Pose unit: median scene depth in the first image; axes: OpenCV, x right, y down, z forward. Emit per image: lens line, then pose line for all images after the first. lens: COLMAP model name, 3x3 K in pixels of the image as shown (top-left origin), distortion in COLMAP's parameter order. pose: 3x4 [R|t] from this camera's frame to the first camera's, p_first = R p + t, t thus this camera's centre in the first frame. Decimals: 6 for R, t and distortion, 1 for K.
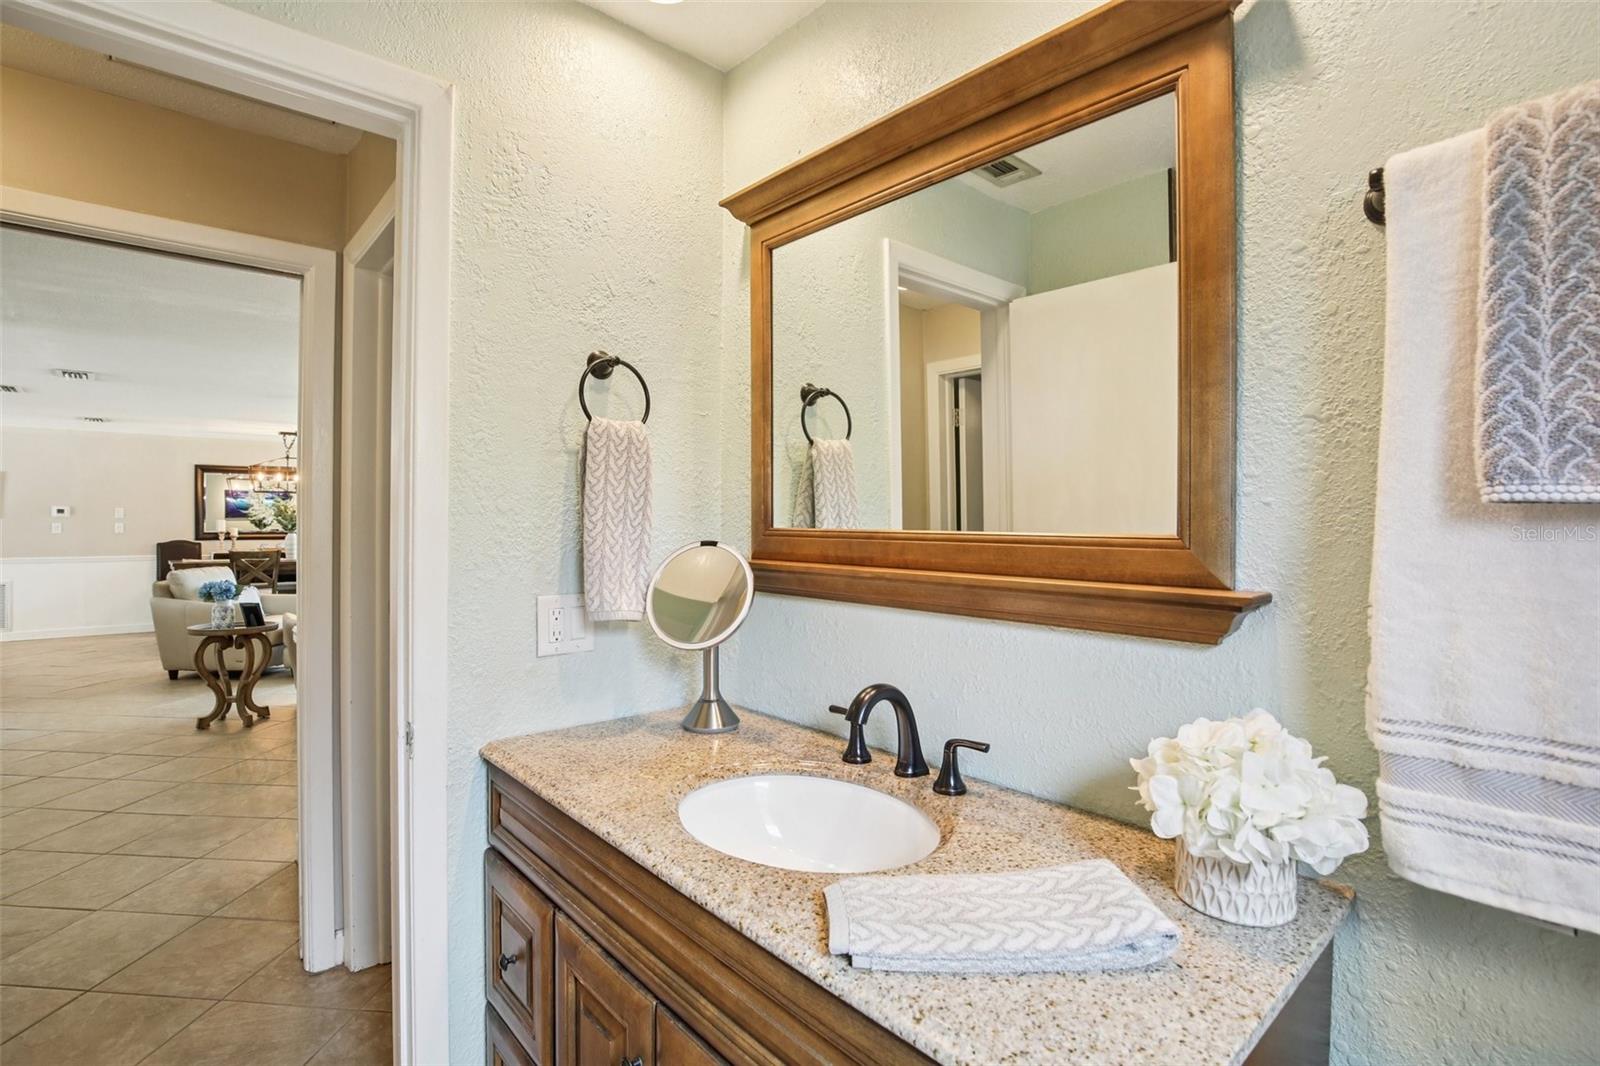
lens RADIAL K [[755.4, 0, 799.4], [0, 755.4, 523.1], [0, 0, 1]] dist [-0.037329, 0.007751]
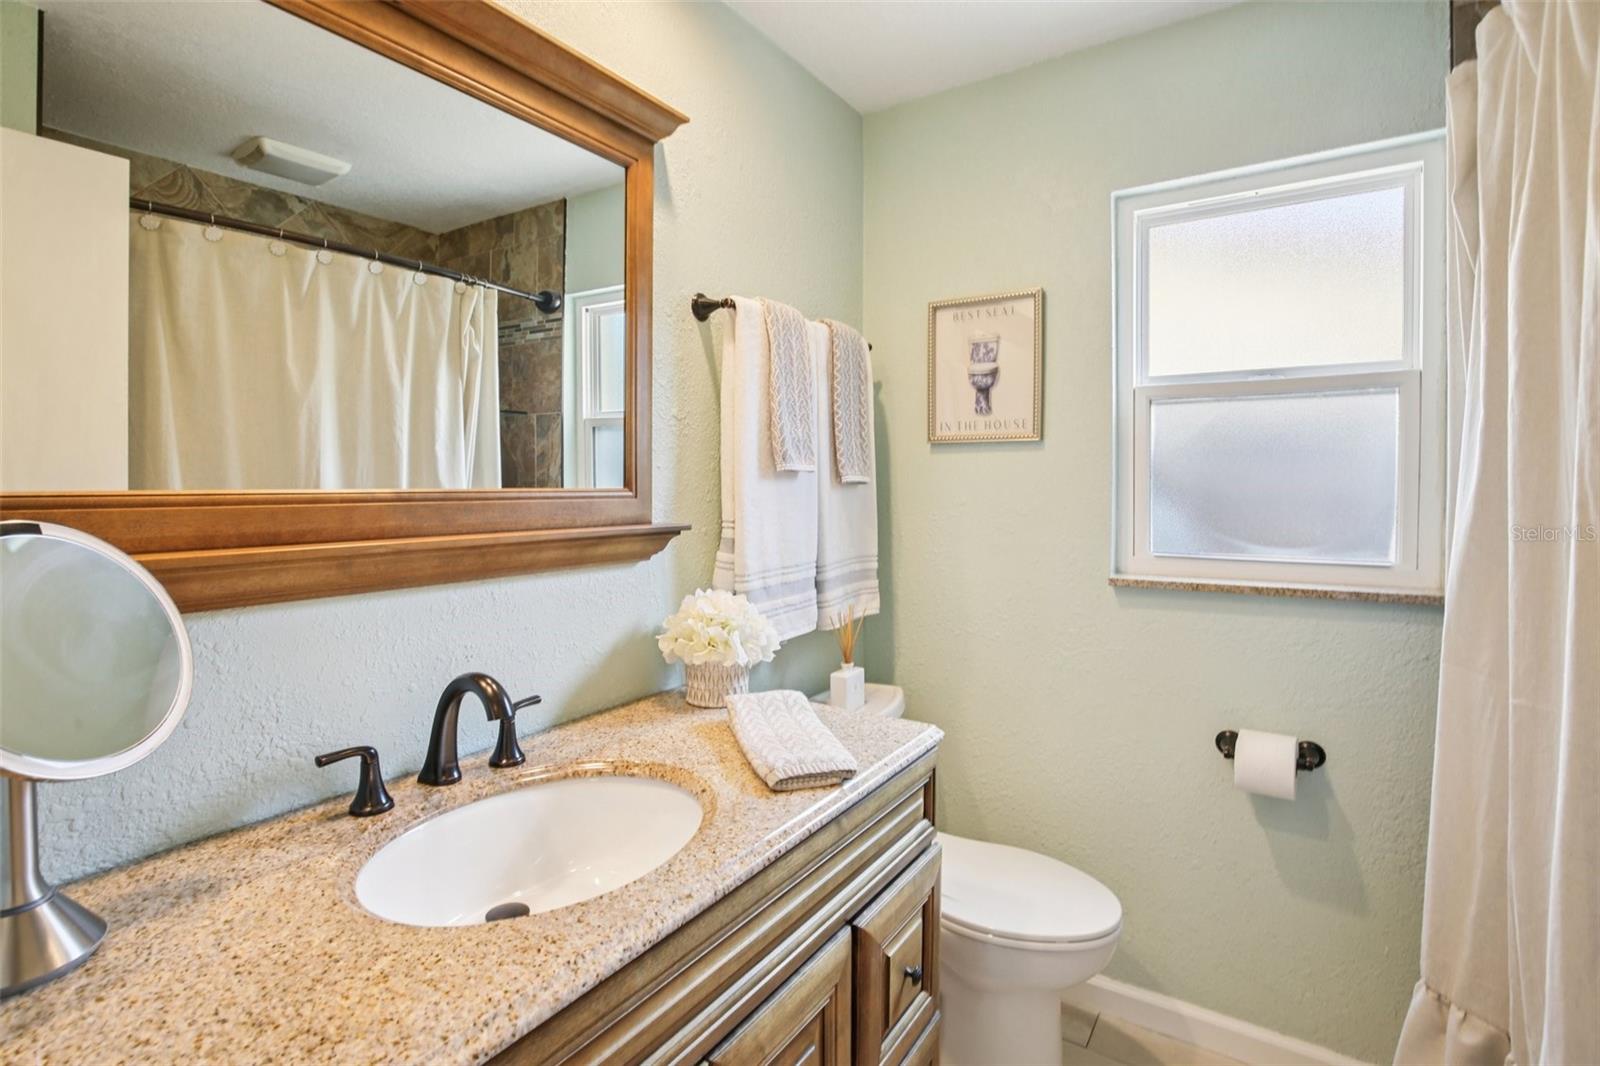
lens RADIAL K [[755.4, 0, 795.5], [0, 755.4, 496.0], [0, 0, 1]] dist [-0.037329, 0.007751]
pose [[-0.250913, -0.021177, 0.967778, -0.817445], [0.001383, 0.999752, 0.022235, -0.000373], [-0.968009, 0.006918, -0.250821, 0.905220]]
